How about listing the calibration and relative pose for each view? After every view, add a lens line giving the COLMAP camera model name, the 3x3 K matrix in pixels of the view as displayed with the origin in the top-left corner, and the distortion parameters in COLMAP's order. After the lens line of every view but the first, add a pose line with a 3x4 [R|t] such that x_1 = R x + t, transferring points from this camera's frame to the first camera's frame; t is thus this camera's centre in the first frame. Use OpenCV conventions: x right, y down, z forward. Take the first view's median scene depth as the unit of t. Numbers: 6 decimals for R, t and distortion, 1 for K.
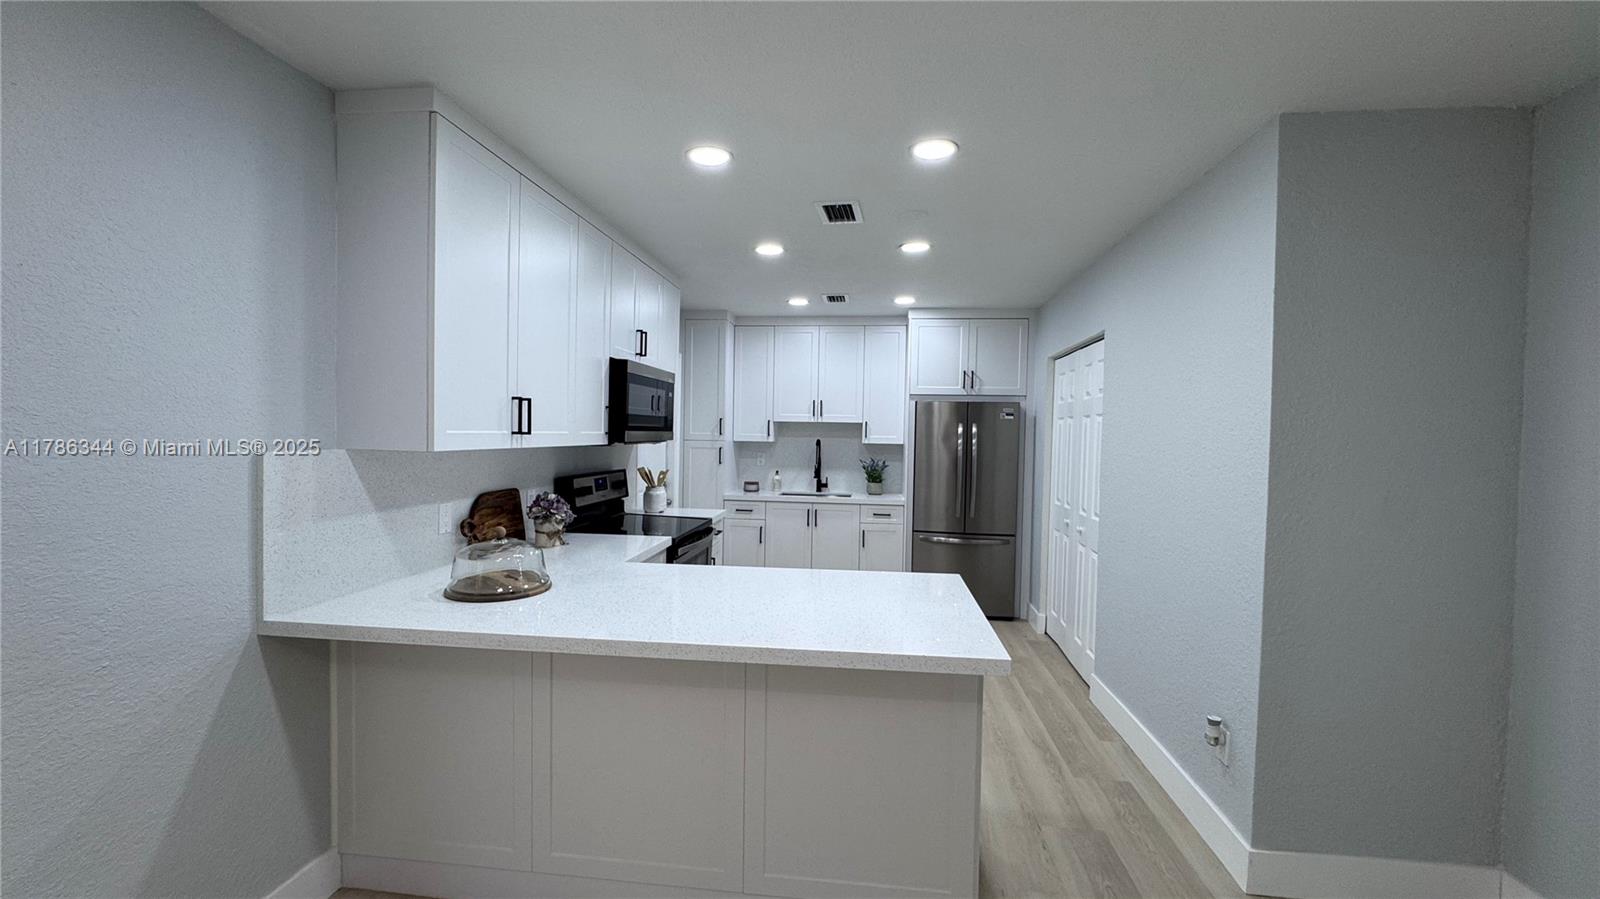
lens RADIAL K [[640.3, 0, 798.6], [0, 640.3, 452.0], [0, 0, 1]] dist [-0.003840, 0.000479]
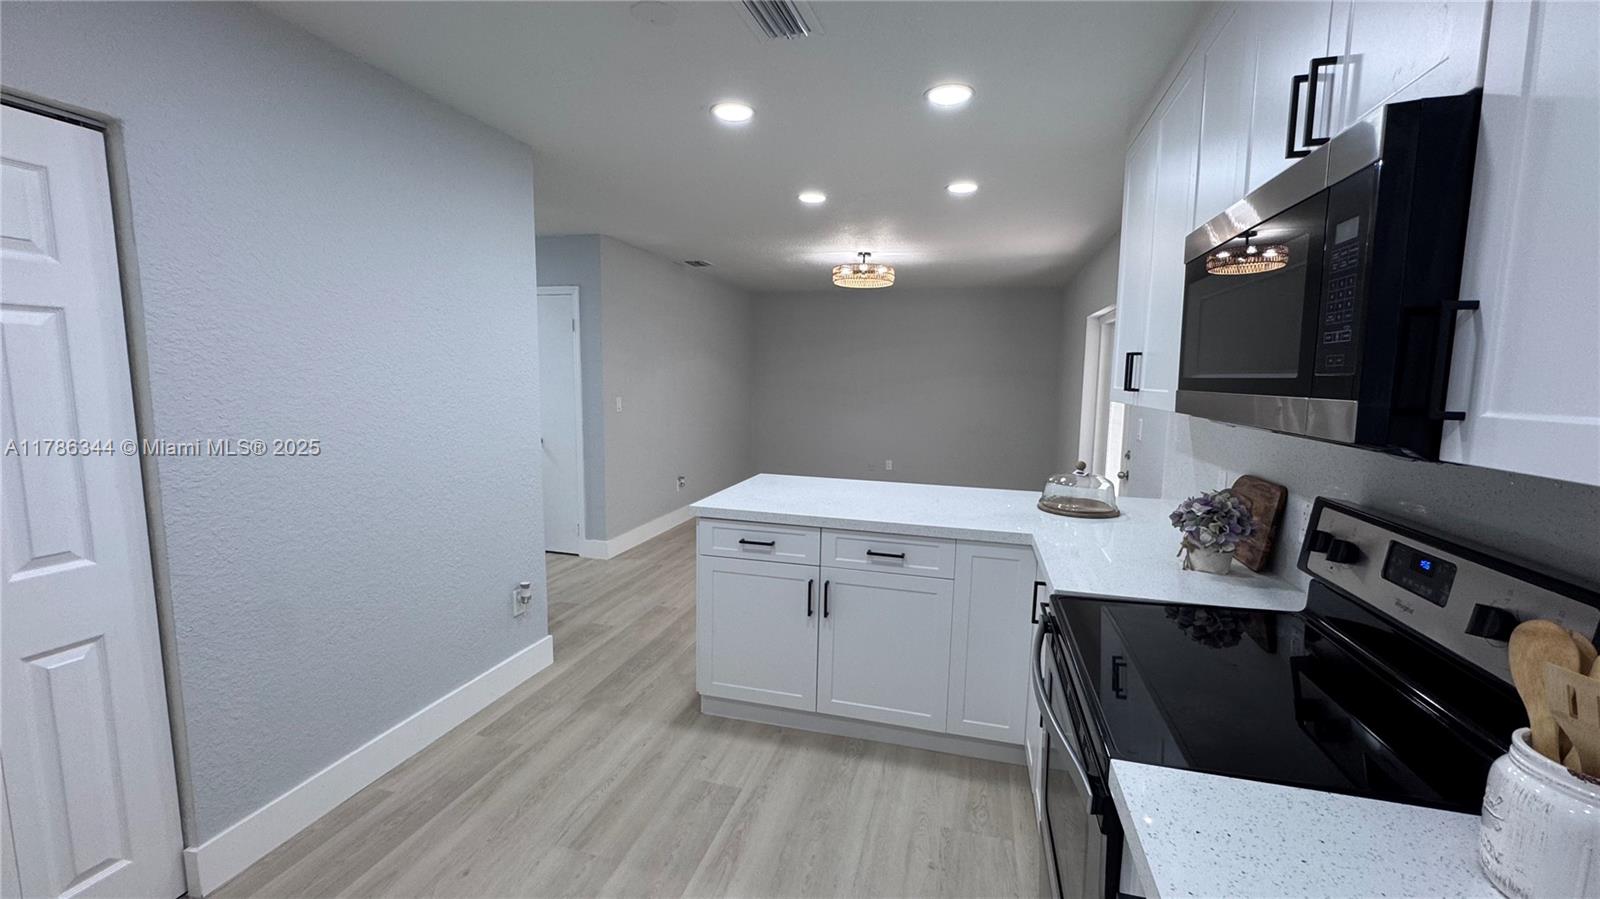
lens RADIAL K [[640.3, 0, 798.1], [0, 640.3, 448.3], [0, 0, 1]] dist [-0.003840, 0.000479]
pose [[-0.988042, -0.052398, 0.145007, -0.038541], [-0.030797, 0.988600, 0.147382, -0.032713], [-0.151076, 0.141154, -0.978392, 0.962773]]
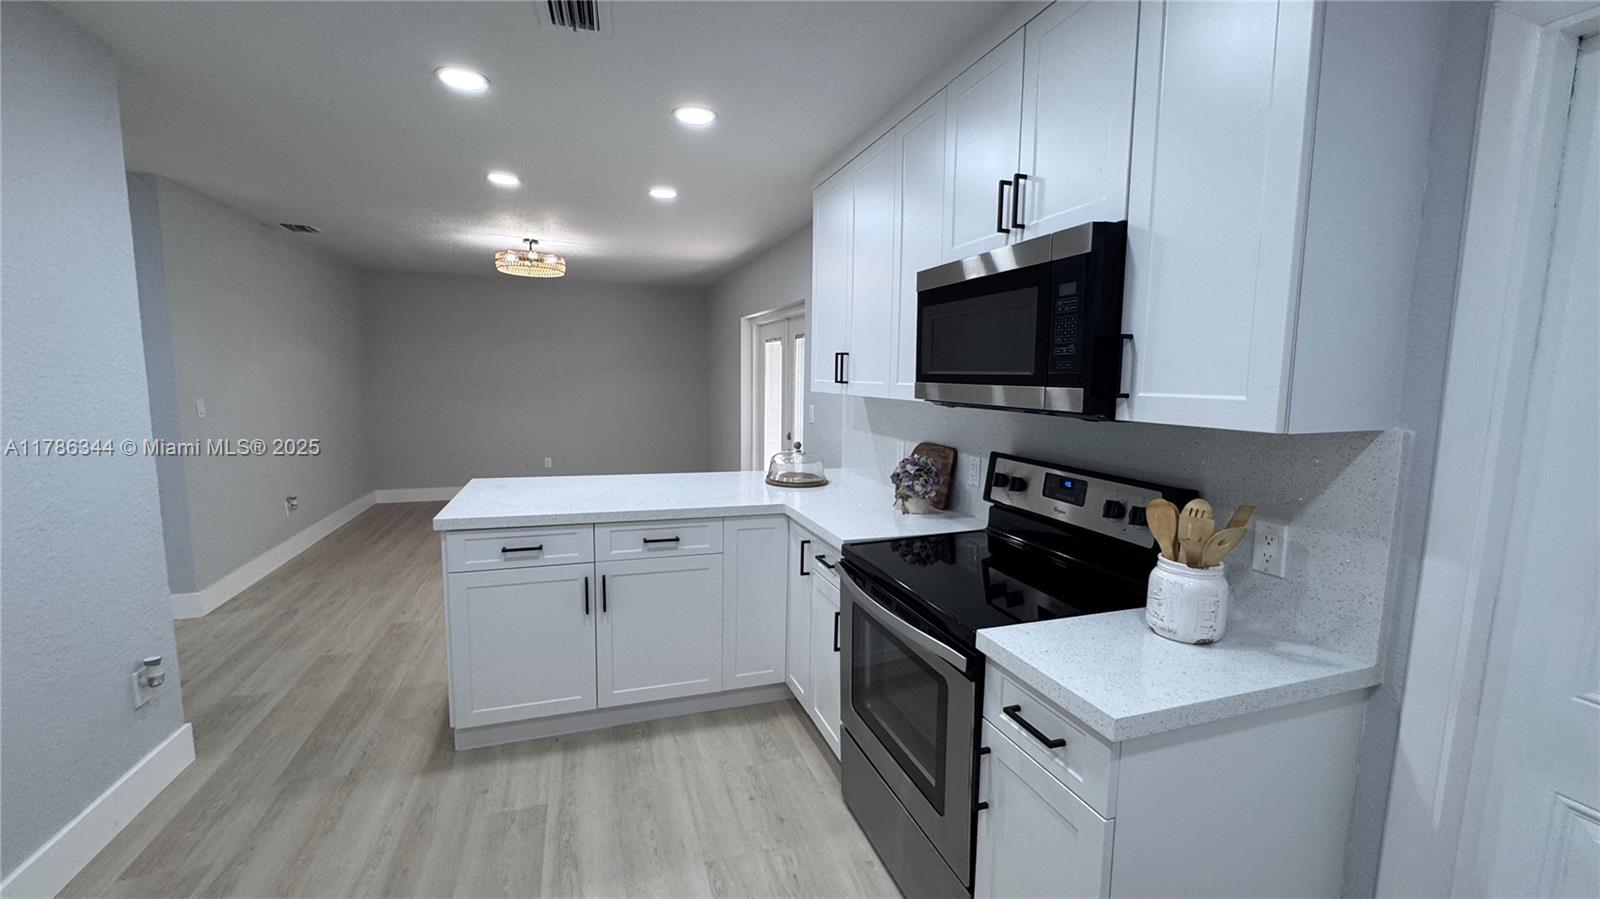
lens RADIAL K [[640.3, 0, 797.9], [0, 640.3, 447.6], [0, 0, 1]] dist [-0.003840, 0.000479]
pose [[-0.903022, 0.015383, -0.429320, 0.081117], [-0.046843, 0.989874, 0.133996, -0.031169], [0.427034, 0.141111, -0.893157, 0.984264]]
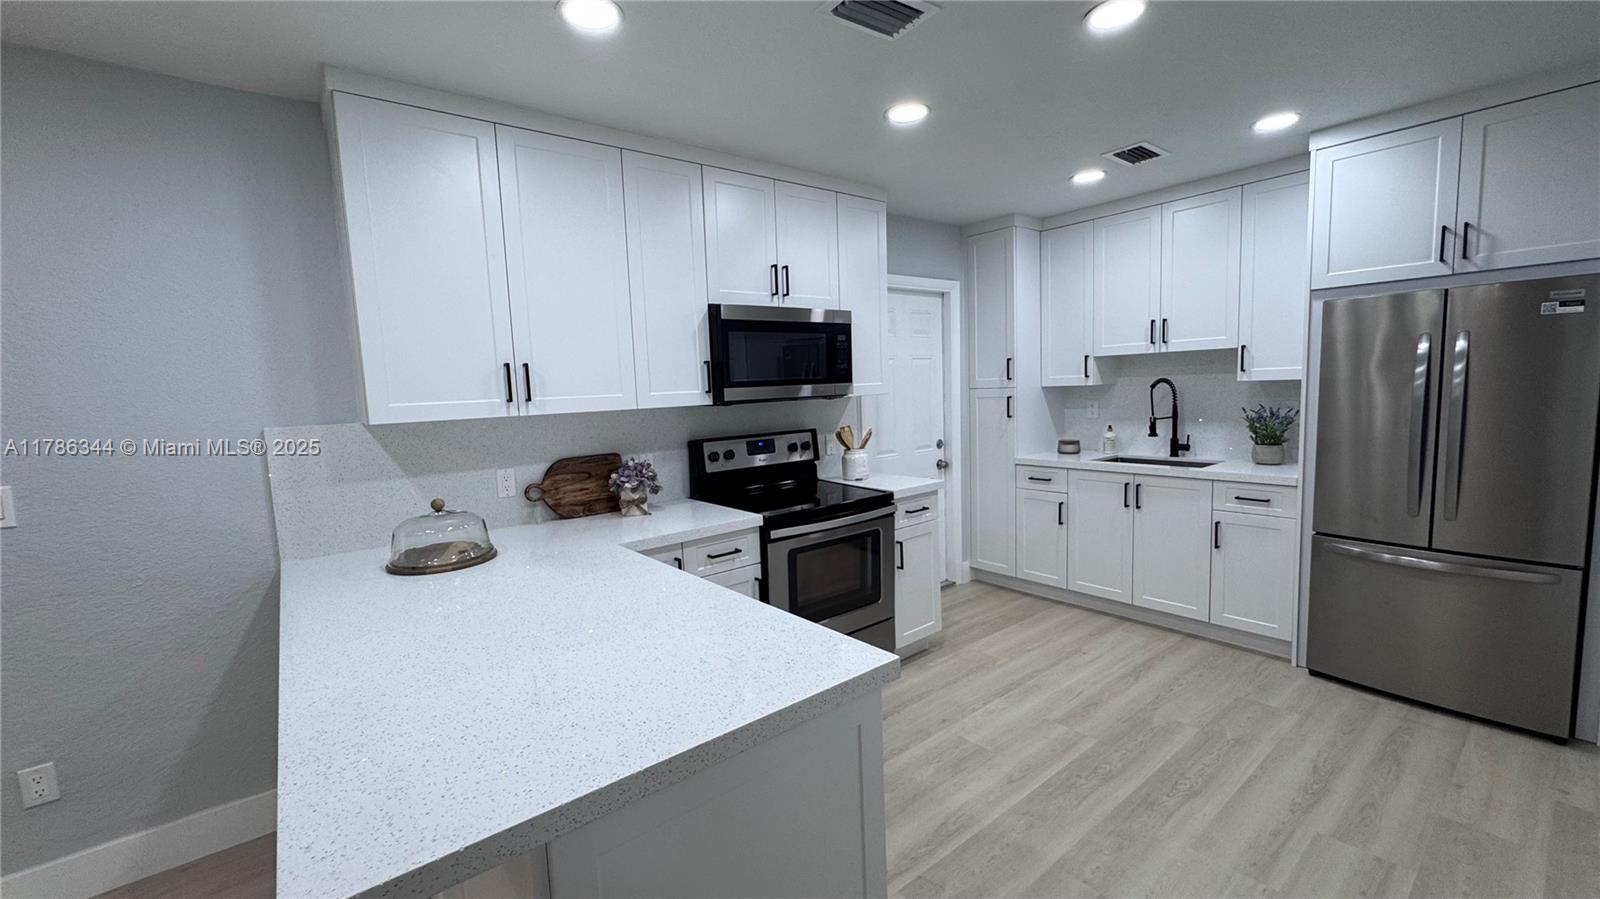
lens RADIAL K [[640.3, 0, 799.8], [0, 640.3, 450.3], [0, 0, 1]] dist [-0.003840, 0.000479]
pose [[0.710972, 0.024928, -0.702778, 0.259240], [0.032375, 0.997152, 0.068122, -0.003197], [0.702474, -0.071185, 0.708140, 0.288752]]
